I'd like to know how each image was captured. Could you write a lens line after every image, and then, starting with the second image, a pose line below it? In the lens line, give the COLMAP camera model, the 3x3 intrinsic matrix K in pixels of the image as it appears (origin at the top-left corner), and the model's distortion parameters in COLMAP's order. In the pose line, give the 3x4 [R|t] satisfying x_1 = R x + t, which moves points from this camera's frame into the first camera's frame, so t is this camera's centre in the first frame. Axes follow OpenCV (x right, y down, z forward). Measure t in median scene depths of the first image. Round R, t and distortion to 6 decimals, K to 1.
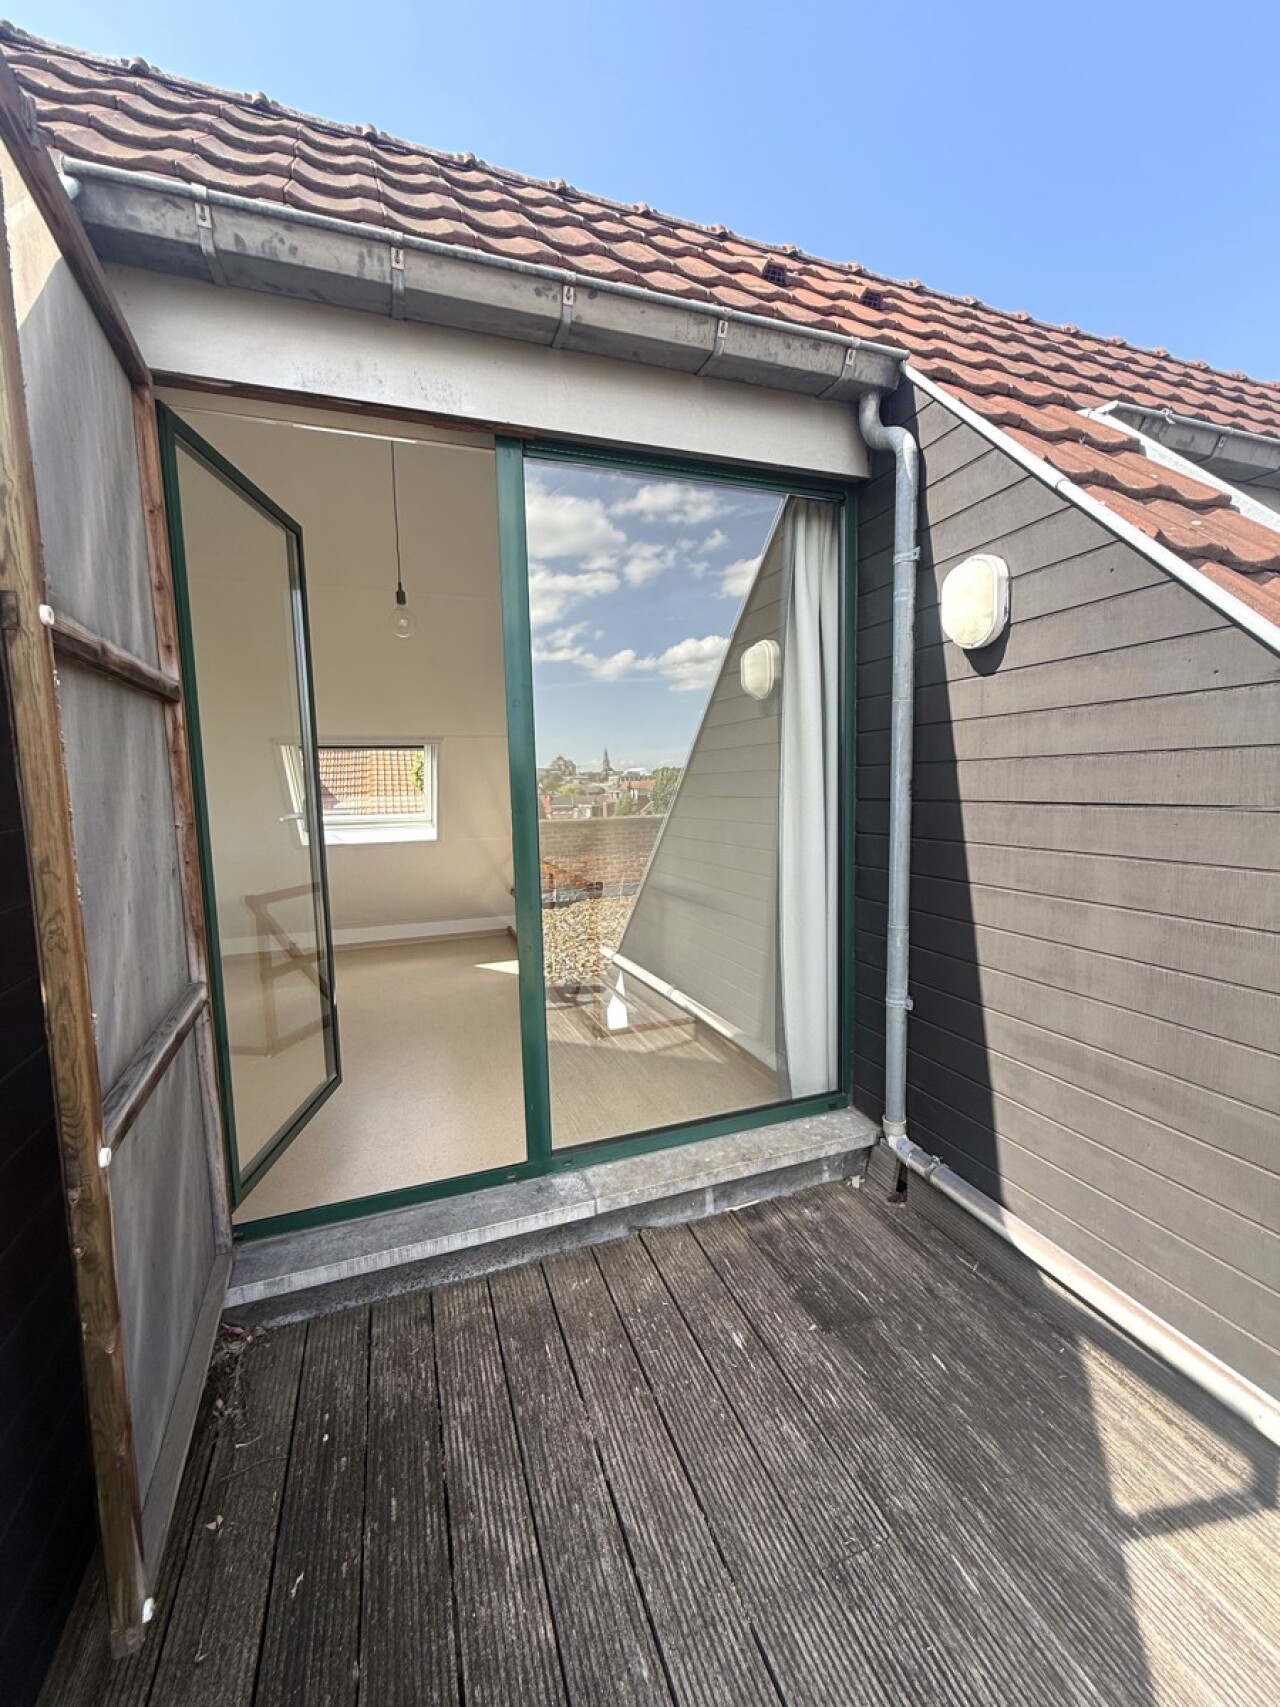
lens RADIAL K [[683.0, 0, 637.1], [0, 683.0, 844.1], [0, 0, 1]] dist [0.001845, -0.000216]
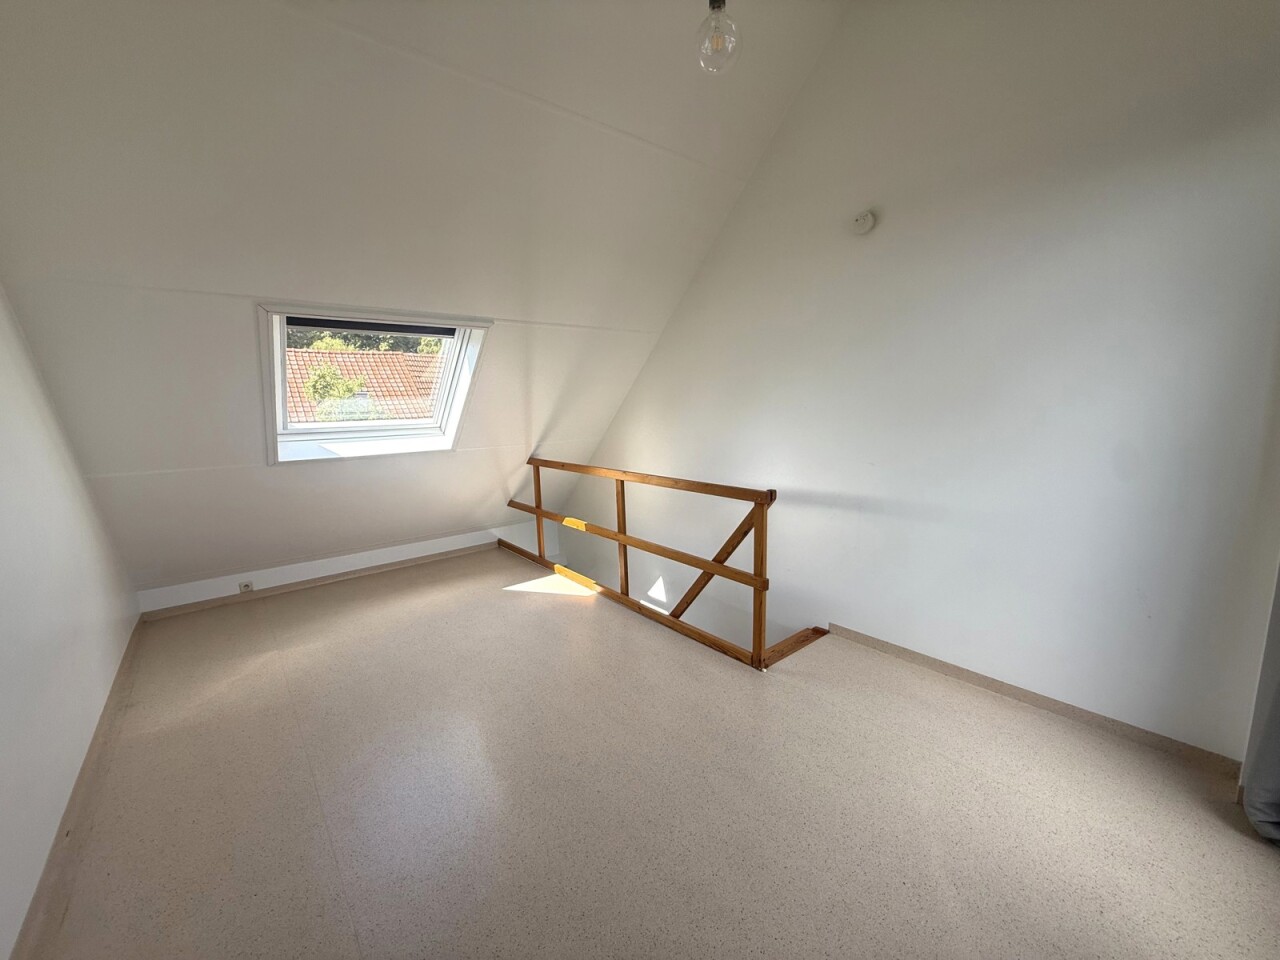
lens RADIAL K [[512.1, 0, 635.3], [0, 512.1, 477.0], [0, 0, 1]] dist [0.001845, -0.000216]
pose [[0.947447, -0.044598, 0.316788, -0.281641], [0.029020, 0.998134, 0.053728, 0.000550], [-0.318593, -0.041711, 0.946973, 0.321433]]
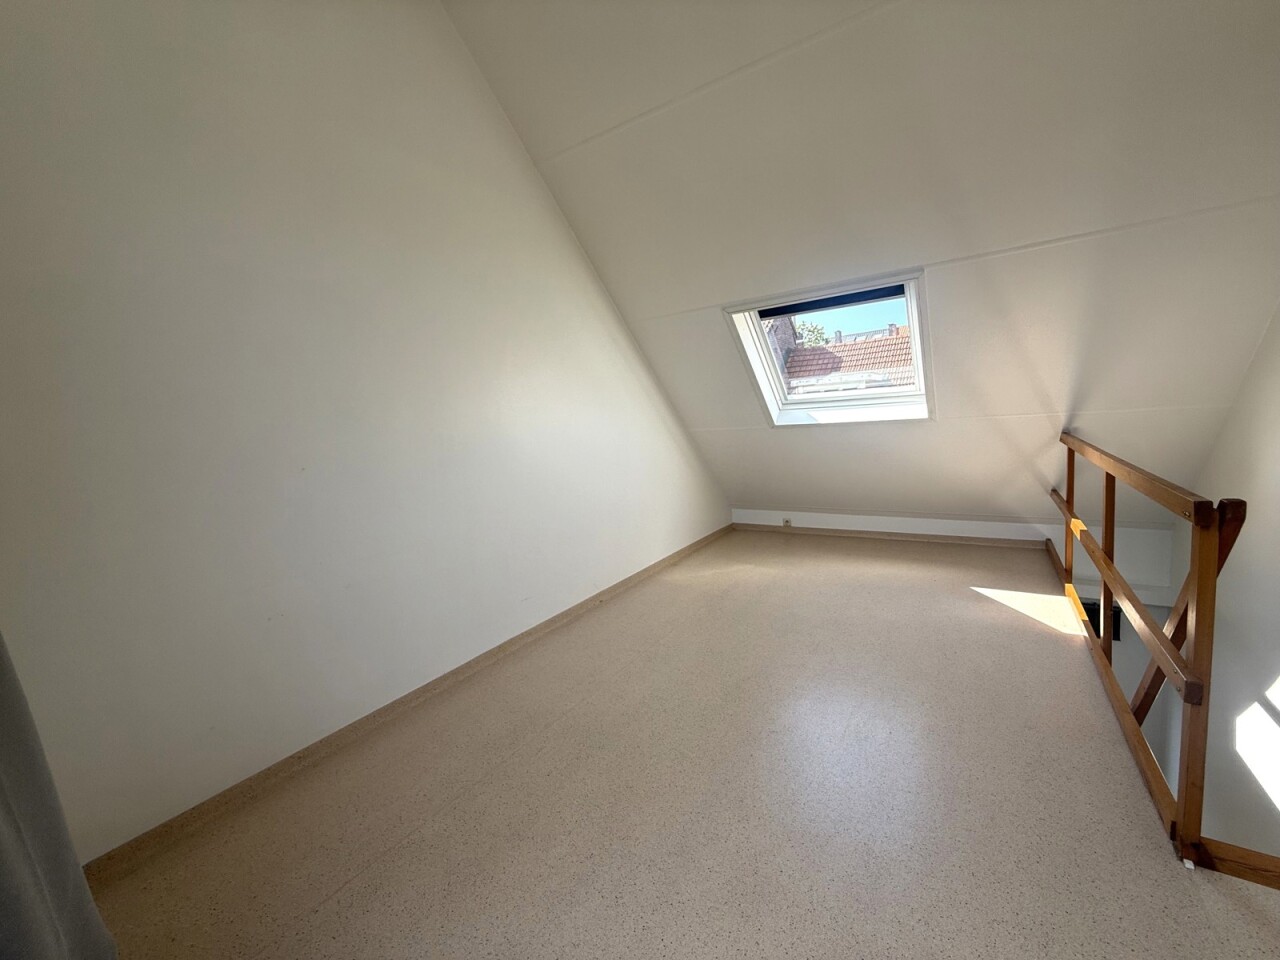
lens RADIAL K [[512.1, 0, 629.9], [0, 512.1, 481.8], [0, 0, 1]] dist [0.001845, -0.000216]
pose [[0.591852, 0.089660, -0.801044, -0.020861], [-0.014450, 0.994815, 0.100672, 0.011874], [0.805917, -0.048008, 0.590079, 0.381086]]
